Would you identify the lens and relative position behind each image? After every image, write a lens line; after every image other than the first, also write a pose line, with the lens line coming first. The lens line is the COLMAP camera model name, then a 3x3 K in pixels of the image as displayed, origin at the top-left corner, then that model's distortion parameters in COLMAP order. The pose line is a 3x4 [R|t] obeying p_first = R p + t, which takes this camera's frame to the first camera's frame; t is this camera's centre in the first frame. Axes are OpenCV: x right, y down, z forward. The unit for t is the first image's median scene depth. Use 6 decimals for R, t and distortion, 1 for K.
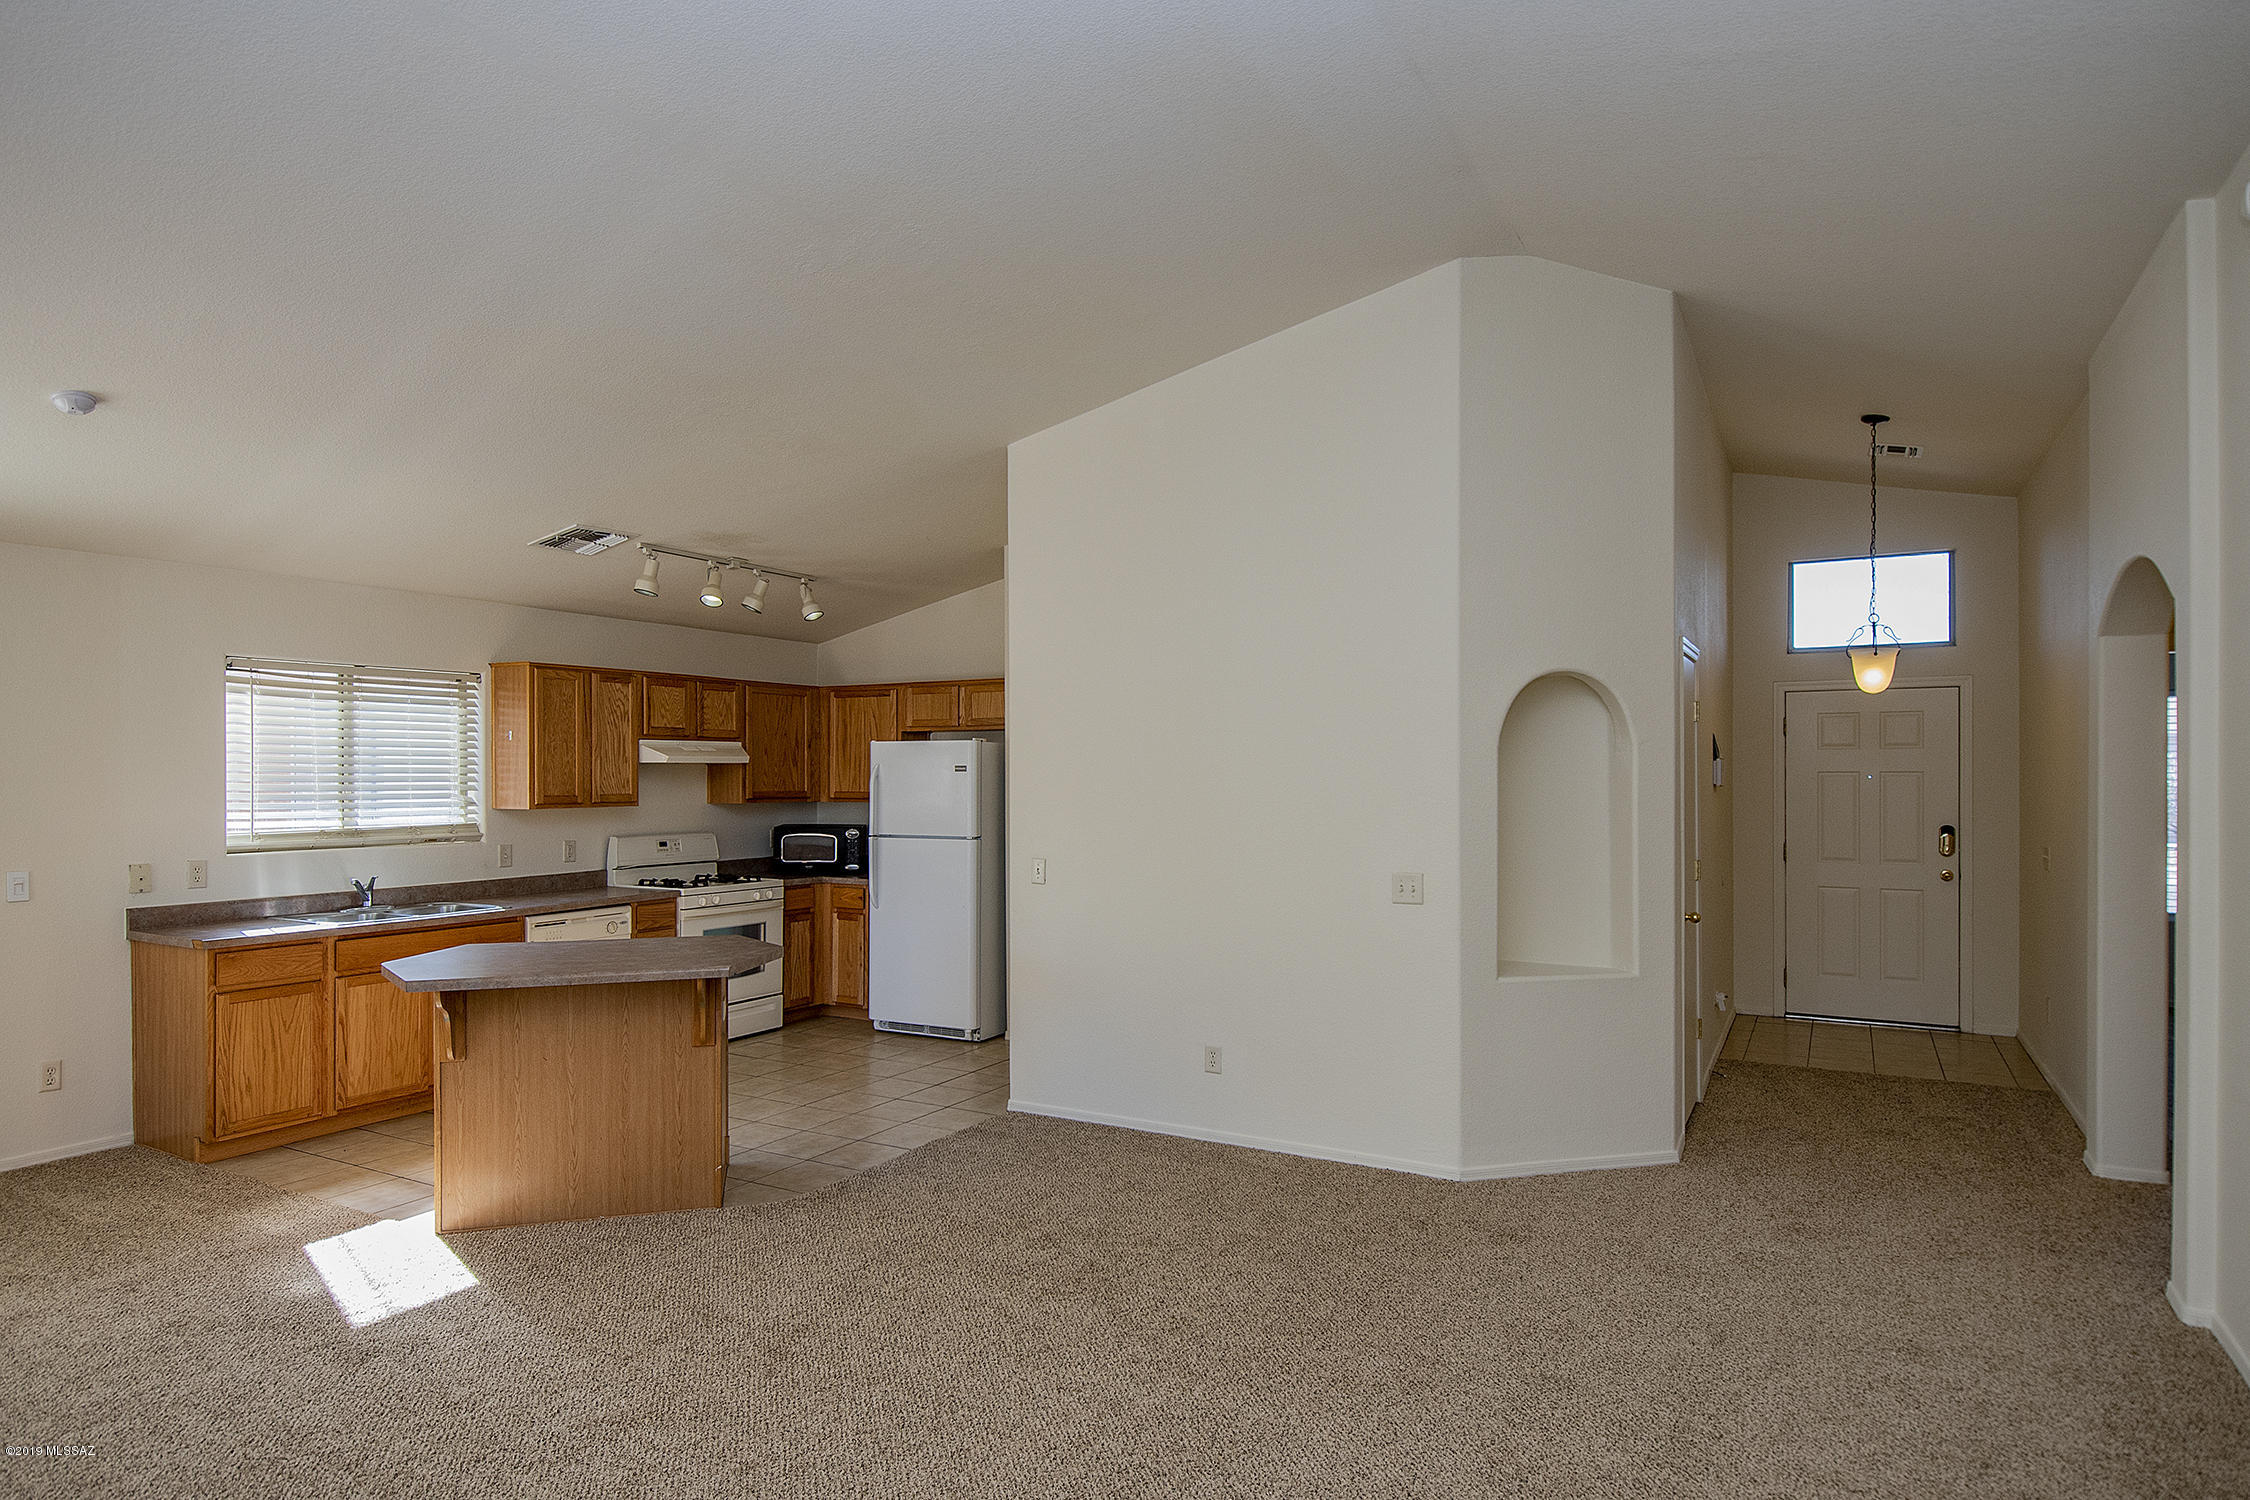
lens RADIAL K [[1254.6, 0, 1133.0], [0, 1254.6, 772.5], [0, 0, 1]] dist [0.004238, -0.000262]
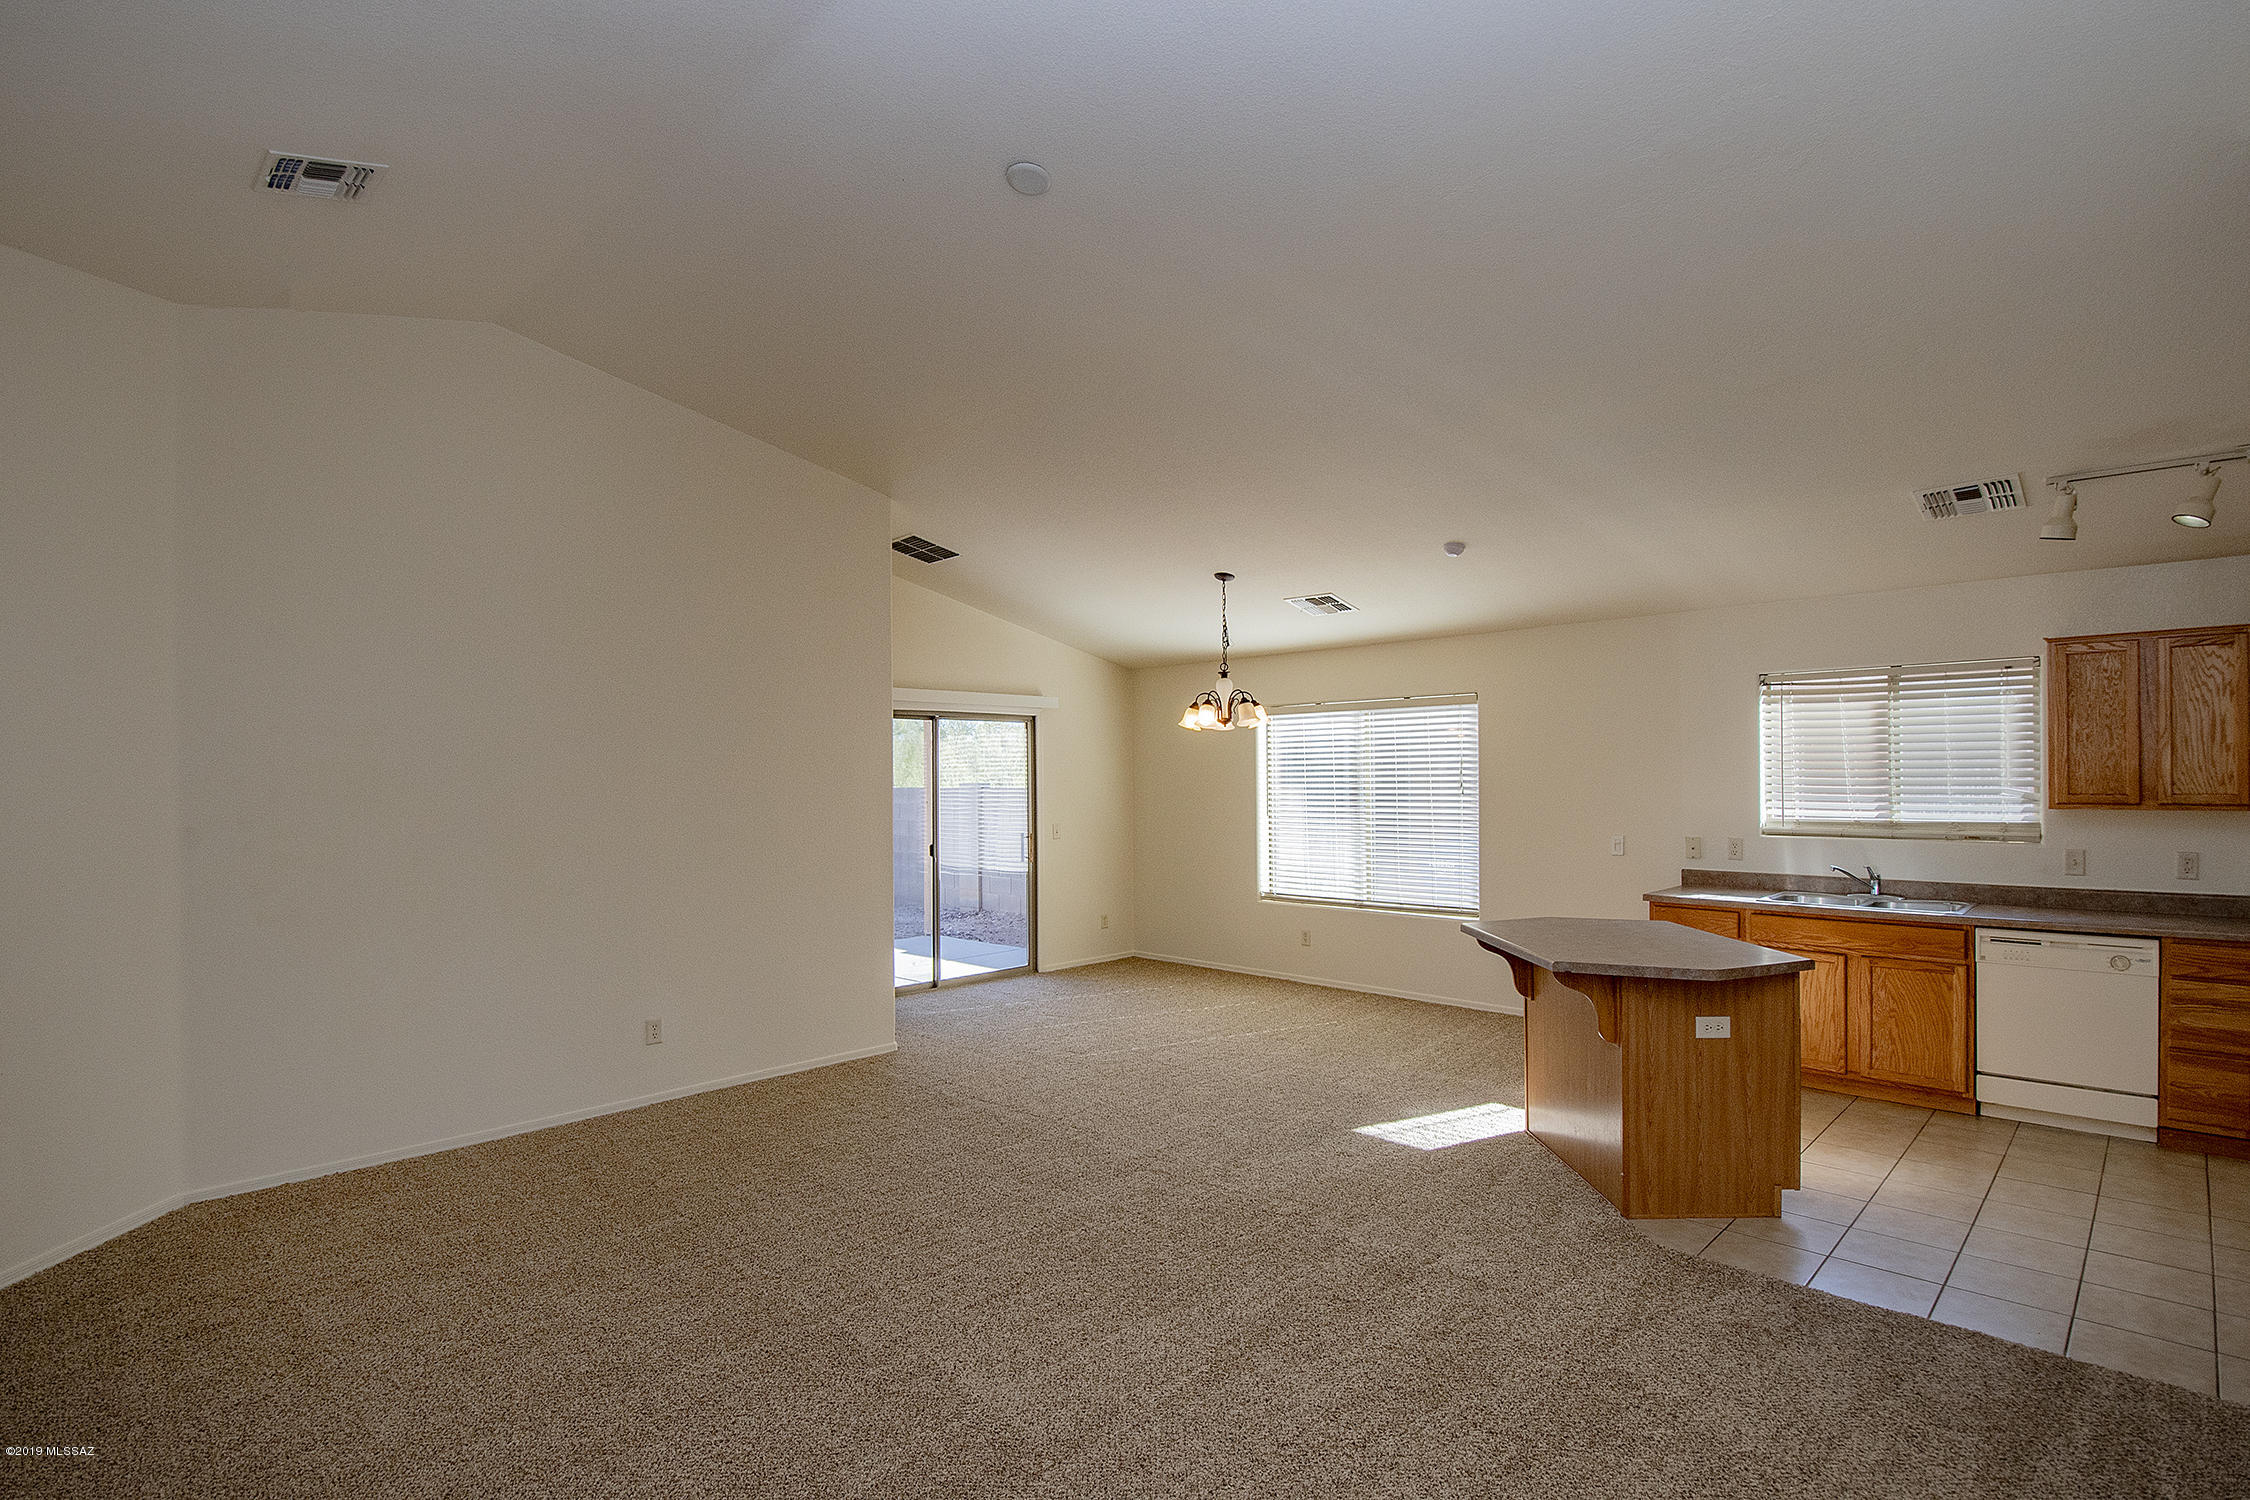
lens RADIAL K [[1069.5, 0, 1128.6], [0, 1069.5, 773.0], [0, 0, 1]] dist [0.002131, -0.016208]
pose [[-0.267044, 0.000782, -0.963684, 0.375340], [0.007689, 0.999970, -0.001319, 0.000645], [0.963654, -0.007762, -0.267042, 0.560719]]
